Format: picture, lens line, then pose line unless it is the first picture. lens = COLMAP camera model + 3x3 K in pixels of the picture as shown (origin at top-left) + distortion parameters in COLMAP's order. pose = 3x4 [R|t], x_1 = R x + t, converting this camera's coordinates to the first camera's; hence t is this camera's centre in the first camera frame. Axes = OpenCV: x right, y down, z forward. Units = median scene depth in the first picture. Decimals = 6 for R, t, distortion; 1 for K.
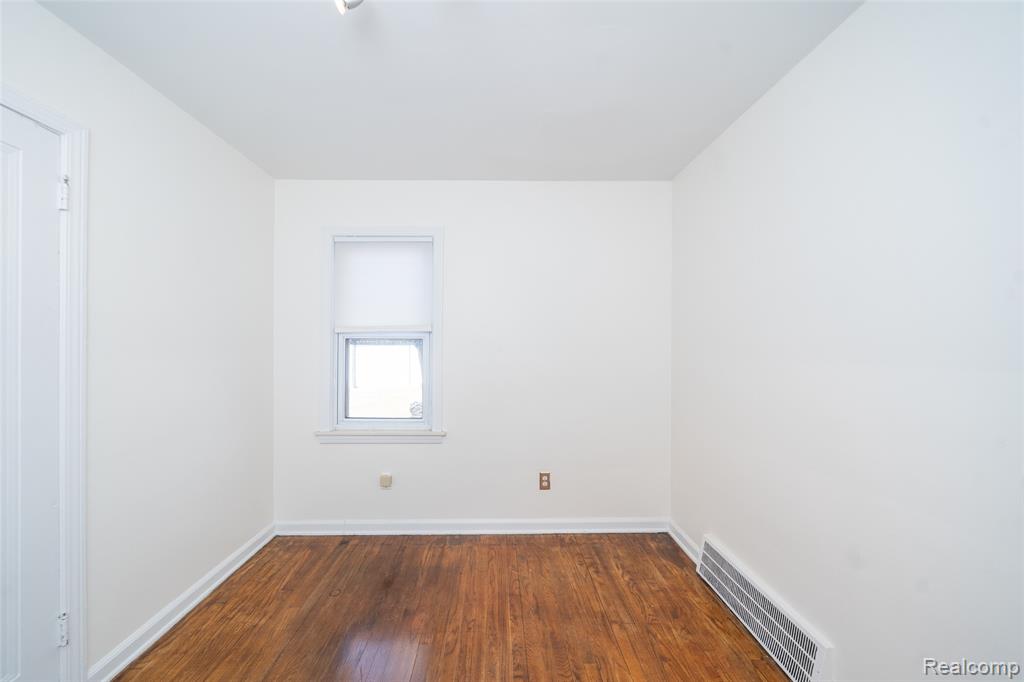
lens RADIAL K [[354.7, 0, 508.9], [0, 354.7, 341.5], [0, 0, 1]] dist [-0.006764, -0.000323]
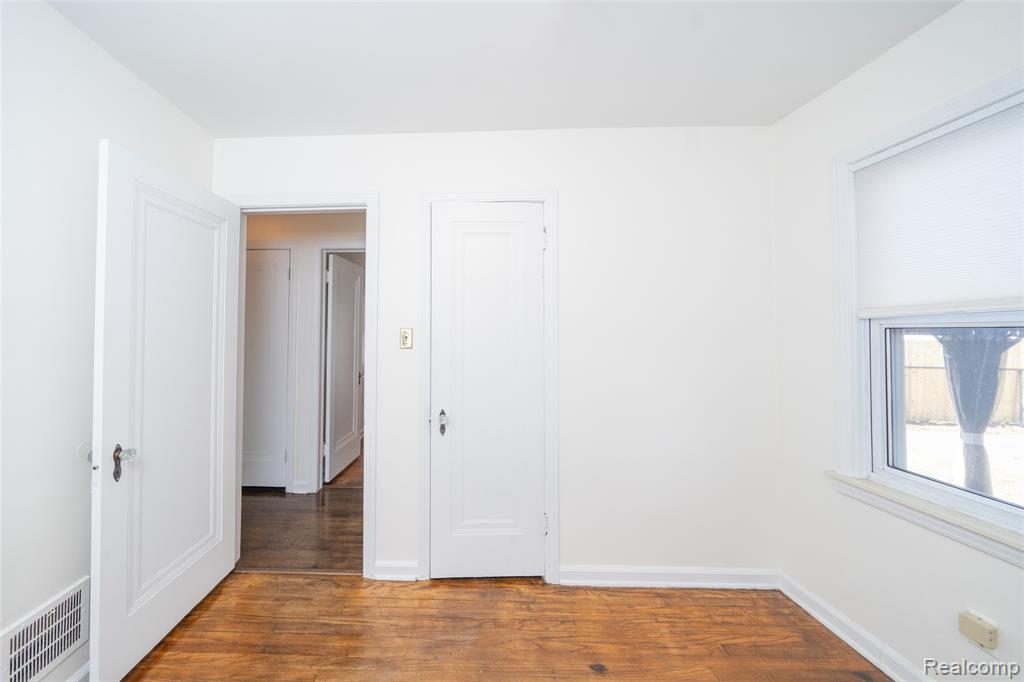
lens RADIAL K [[377.2, 0, 446.1], [0, 377.2, 321.7], [0, 0, 1]] dist [-0.005639, -0.000123]
pose [[-0.076241, -0.036641, -0.996416, 0.255867], [0.009318, 0.999255, -0.037458, -0.004025], [0.997046, -0.012140, -0.075843, 0.410182]]
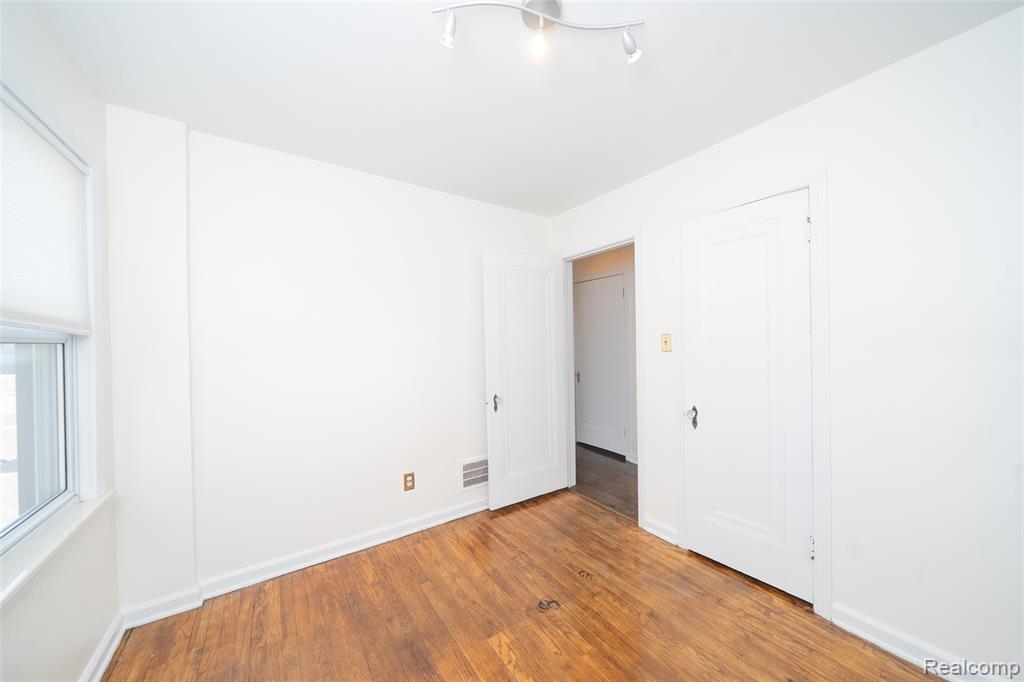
lens RADIAL K [[354.7, 0, 517.4], [0, 354.7, 345.8], [0, 0, 1]] dist [-0.006764, -0.000323]
pose [[-0.840483, 0.011635, -0.541713, 0.266822], [0.012662, 0.999918, 0.001831, 0.002689], [0.541690, -0.005320, -0.840562, 0.931761]]
